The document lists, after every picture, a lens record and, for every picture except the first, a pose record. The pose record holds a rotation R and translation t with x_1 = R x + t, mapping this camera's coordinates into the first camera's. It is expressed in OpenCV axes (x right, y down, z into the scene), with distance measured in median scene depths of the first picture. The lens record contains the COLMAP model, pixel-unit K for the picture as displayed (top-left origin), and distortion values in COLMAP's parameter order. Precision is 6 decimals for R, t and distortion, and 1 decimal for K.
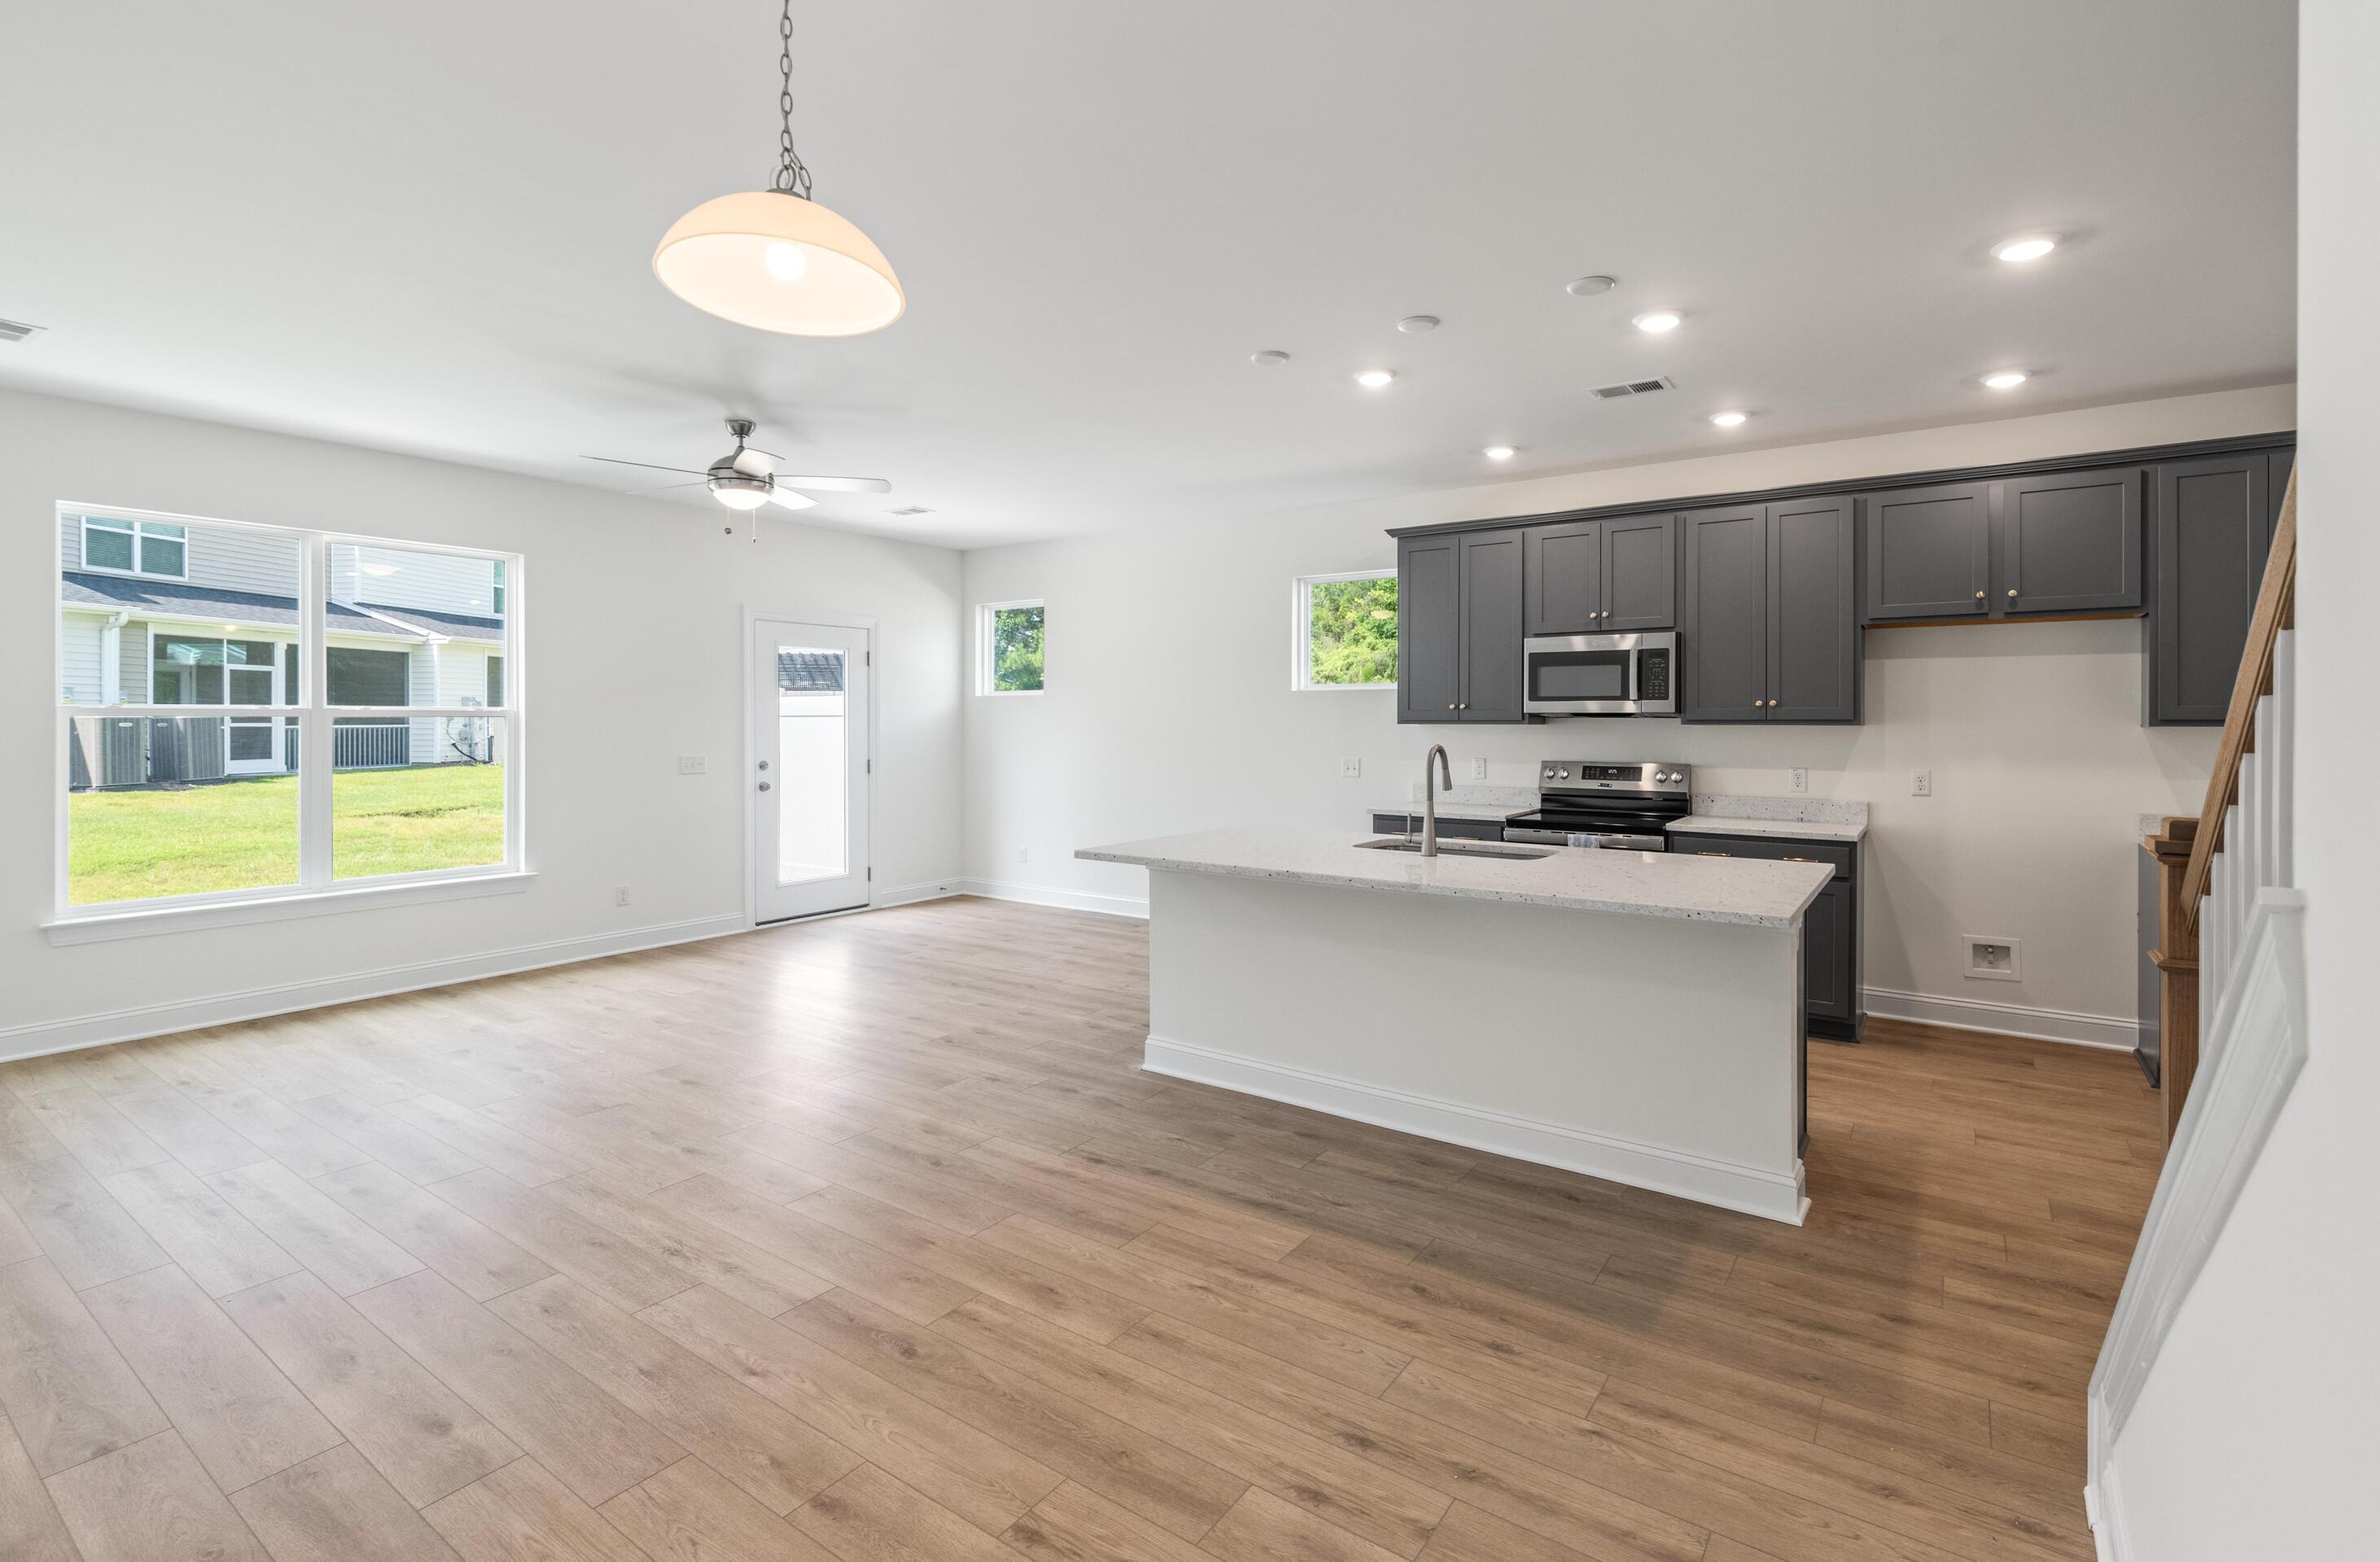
lens RADIAL K [[1117.5, 0, 1191.3], [0, 1117.5, 719.1], [0, 0, 1]] dist [0.000140, -0.000052]
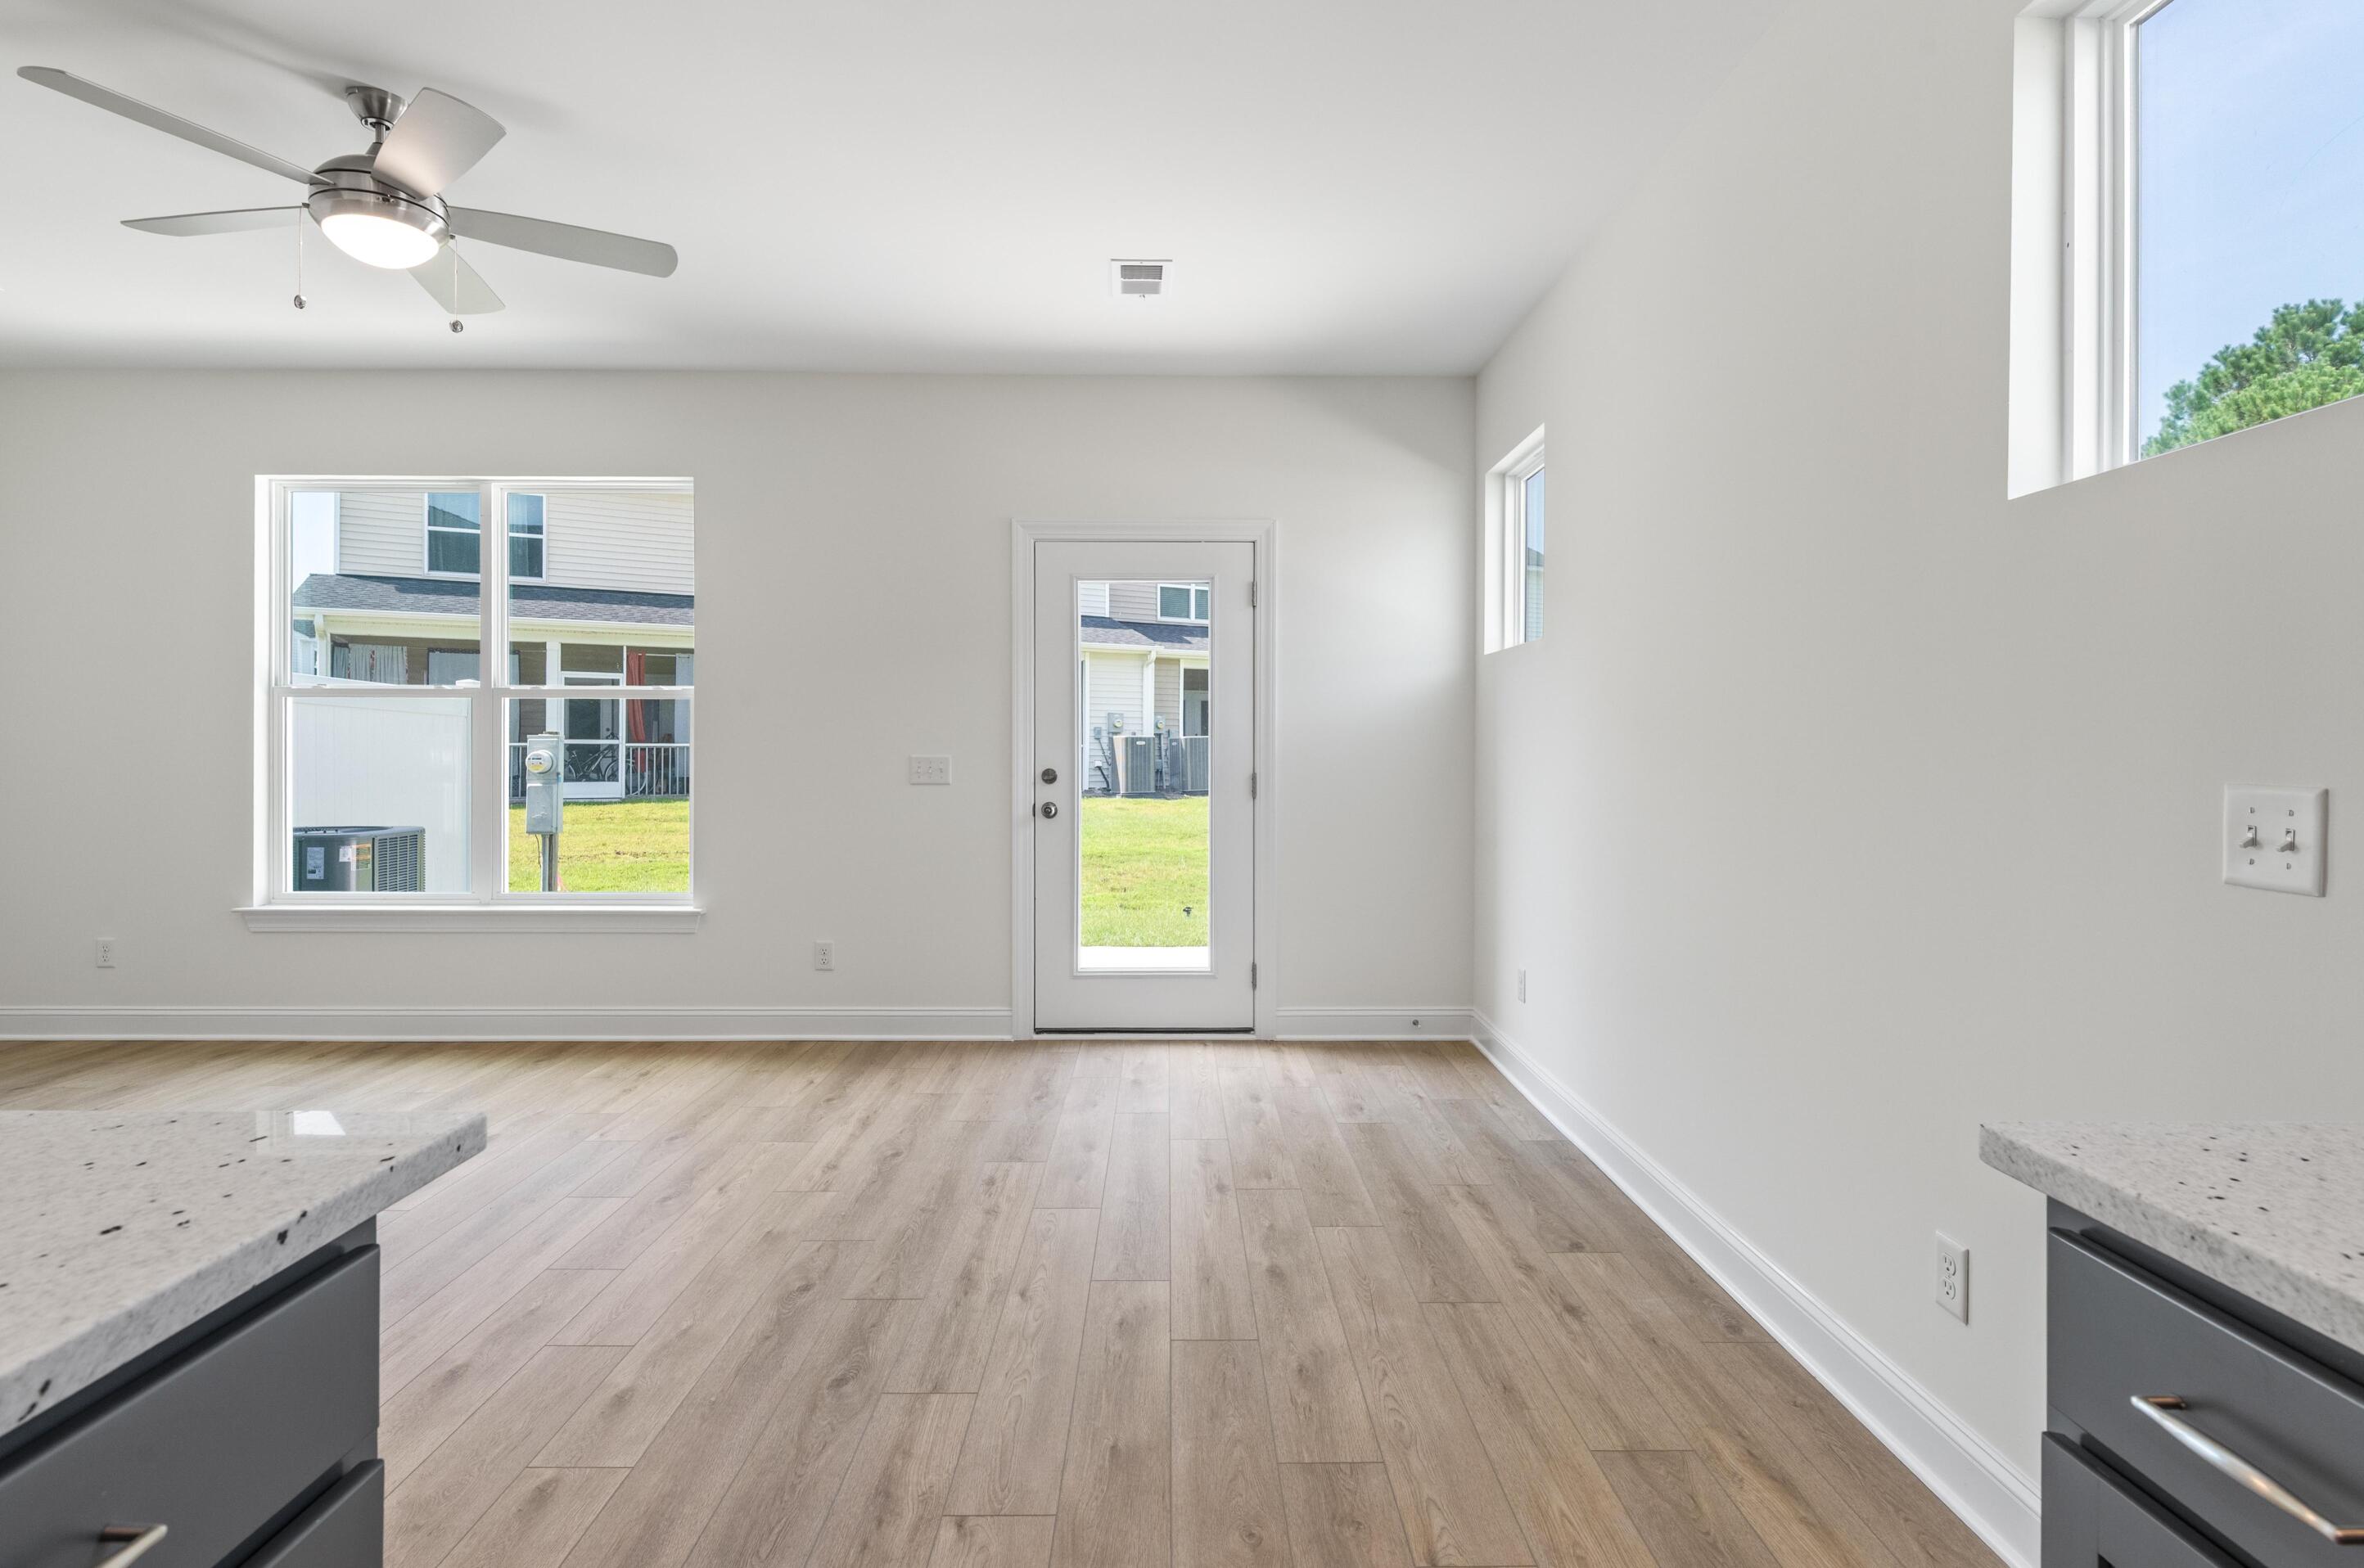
lens RADIAL K [[1157.0, 0, 1183.7], [0, 1157.0, 760.0], [0, 0, 1]] dist [0.001048, 0.000176]
pose [[0.599183, 0.011808, -0.800525, 0.158389], [-0.006556, 0.999930, 0.009842, 0.023752], [0.800585, -0.000649, 0.599218, 0.620623]]
